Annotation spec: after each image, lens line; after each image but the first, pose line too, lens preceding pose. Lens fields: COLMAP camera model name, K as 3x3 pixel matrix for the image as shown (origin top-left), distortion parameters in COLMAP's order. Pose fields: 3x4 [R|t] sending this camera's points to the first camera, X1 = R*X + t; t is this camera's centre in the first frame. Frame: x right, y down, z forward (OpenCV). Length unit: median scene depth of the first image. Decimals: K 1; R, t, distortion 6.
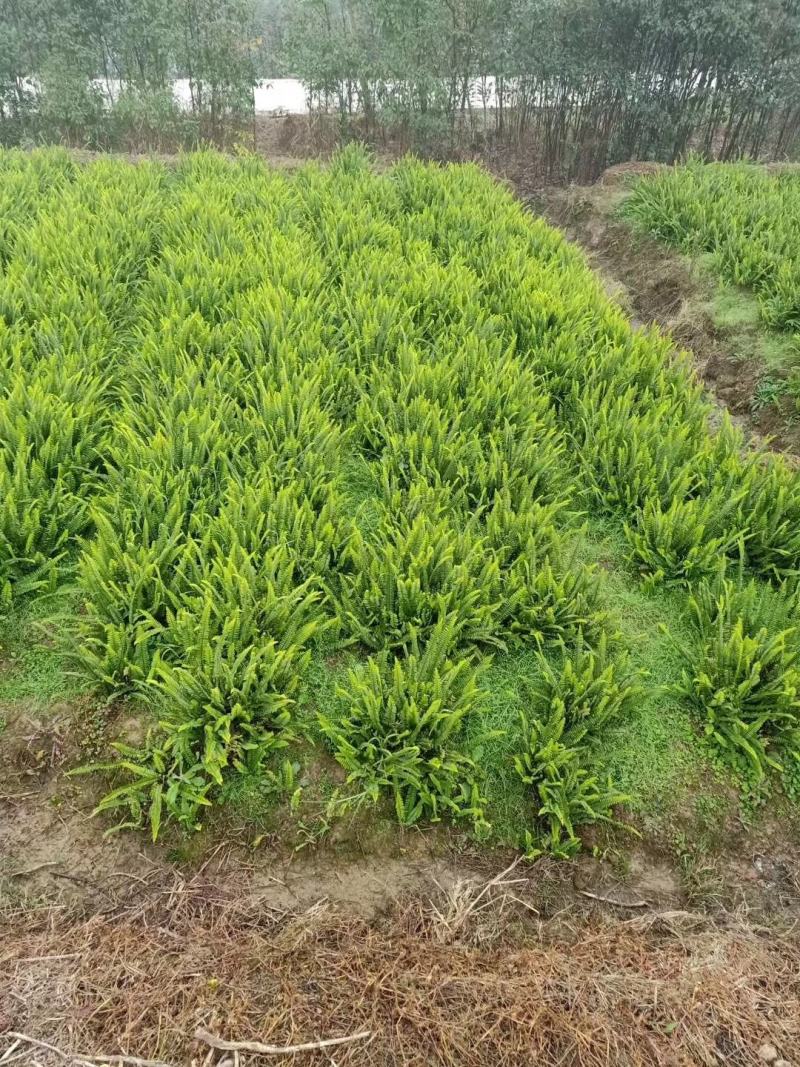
lens RADIAL K [[780.8, 0, 393.0], [0, 780.8, 530.6], [0, 0, 1]] dist [0.102819, -0.128225]
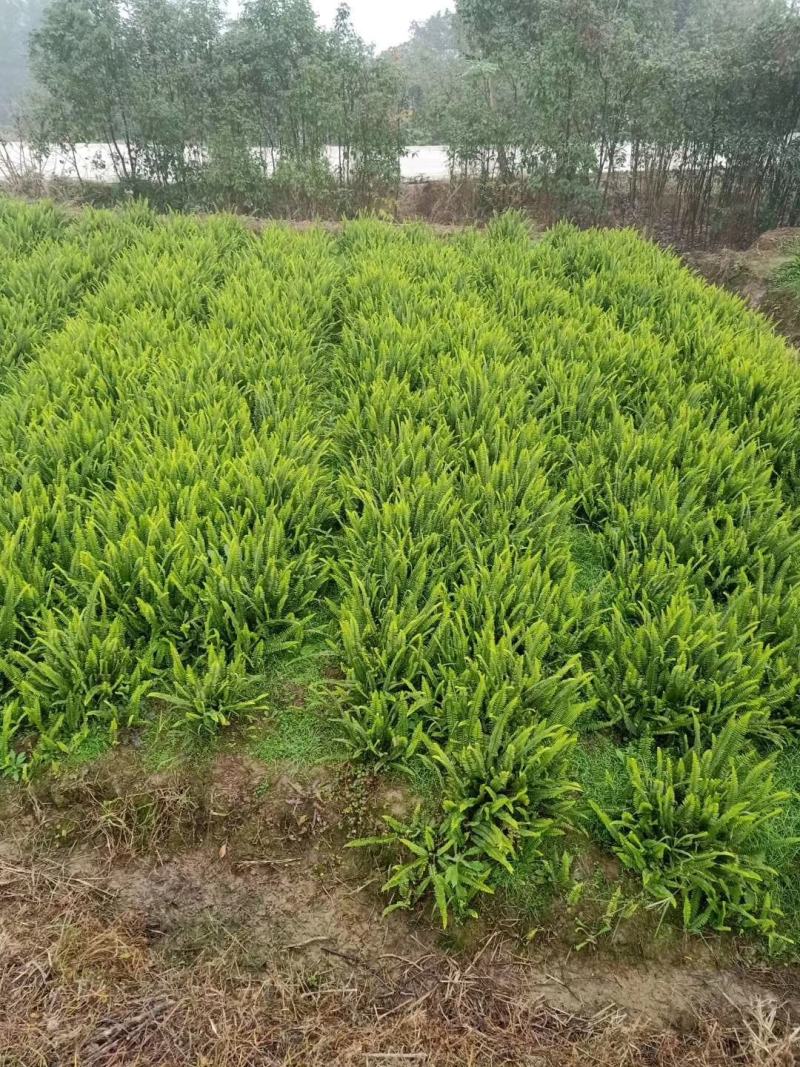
lens RADIAL K [[780.8, 0, 393.0], [0, 780.8, 530.6], [0, 0, 1]] dist [0.102819, -0.128225]
pose [[0.994807, 0.039954, -0.093610, -0.251422], [-0.045579, 0.997232, -0.058744, -0.028052], [0.091004, 0.062705, 0.993874, 0.000156]]
